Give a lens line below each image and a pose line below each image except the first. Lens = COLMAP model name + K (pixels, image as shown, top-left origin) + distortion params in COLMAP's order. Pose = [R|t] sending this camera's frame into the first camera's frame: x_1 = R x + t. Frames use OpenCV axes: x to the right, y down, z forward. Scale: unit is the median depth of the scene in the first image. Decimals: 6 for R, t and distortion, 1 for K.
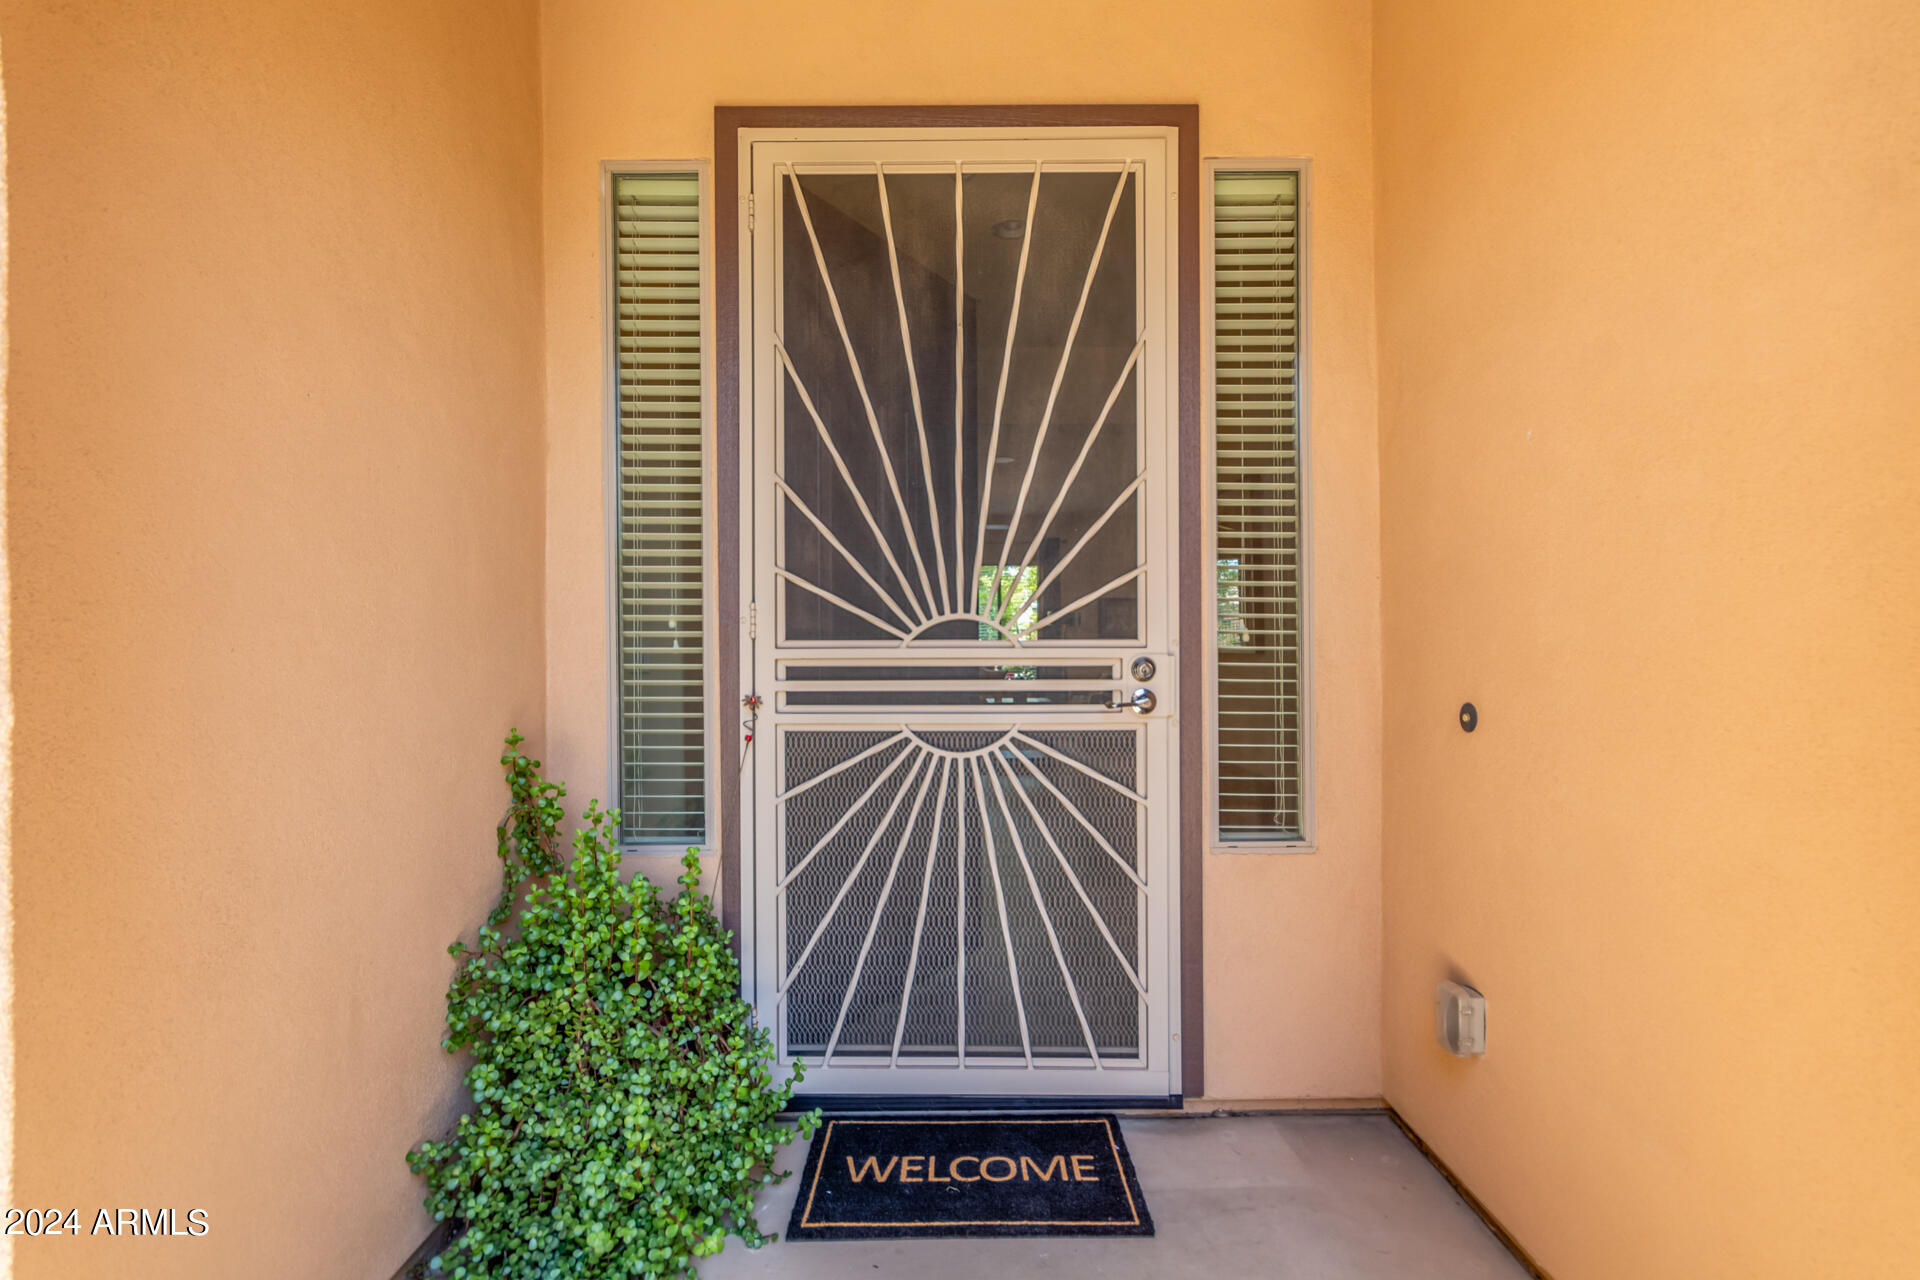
lens RADIAL K [[883.8, 0, 967.2], [0, 883.8, 644.8], [0, 0, 1]] dist [-0.000314, -0.000890]
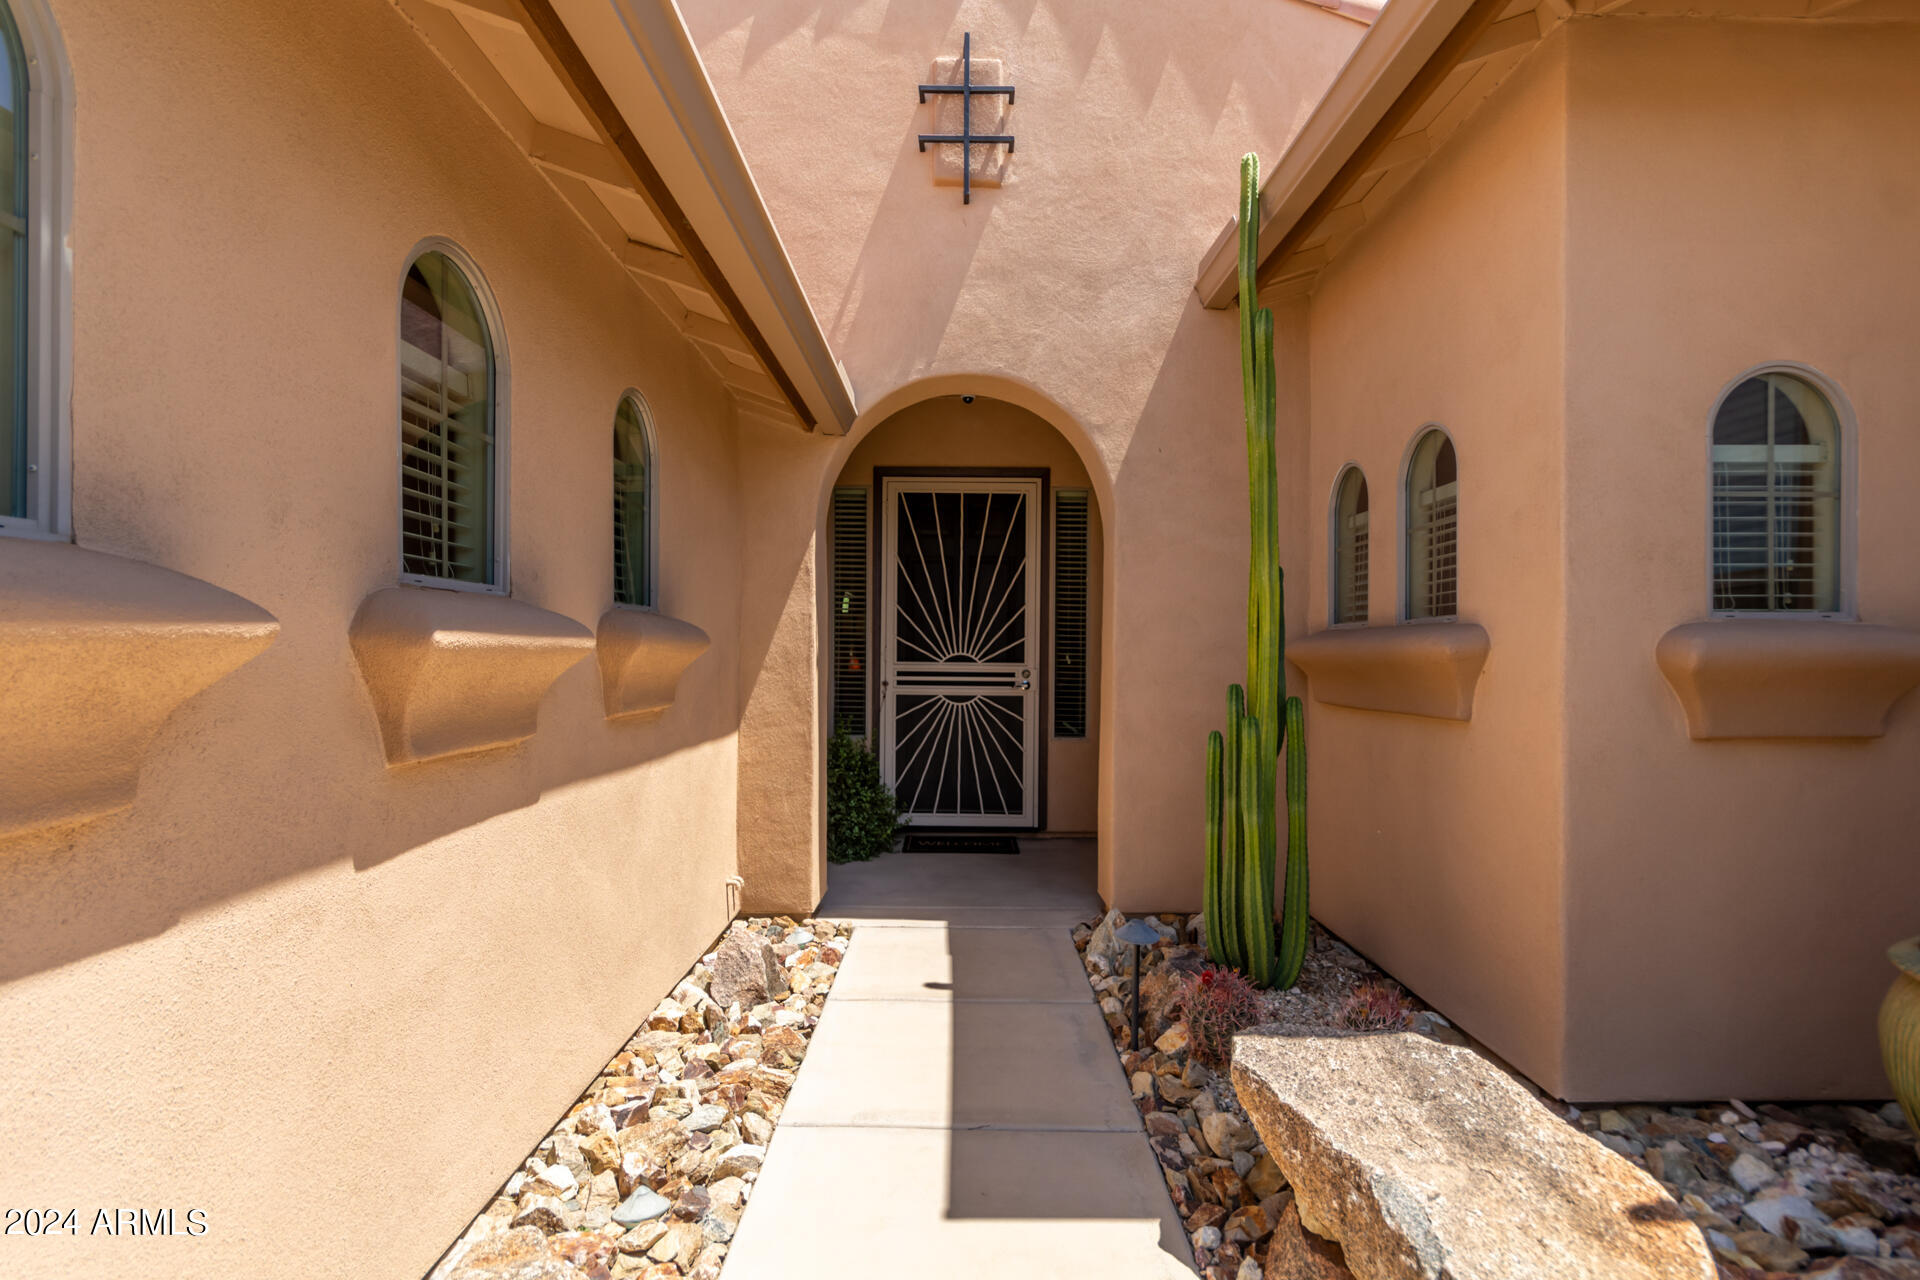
lens RADIAL K [[883.8, 0, 953.0], [0, 883.8, 648.1], [0, 0, 1]] dist [-0.000314, -0.000890]
pose [[0.999861, 0.013824, 0.009341, -0.056735], [-0.013875, 0.999889, 0.005412, -0.064252], [-0.009265, -0.005541, 0.999942, -1.757956]]
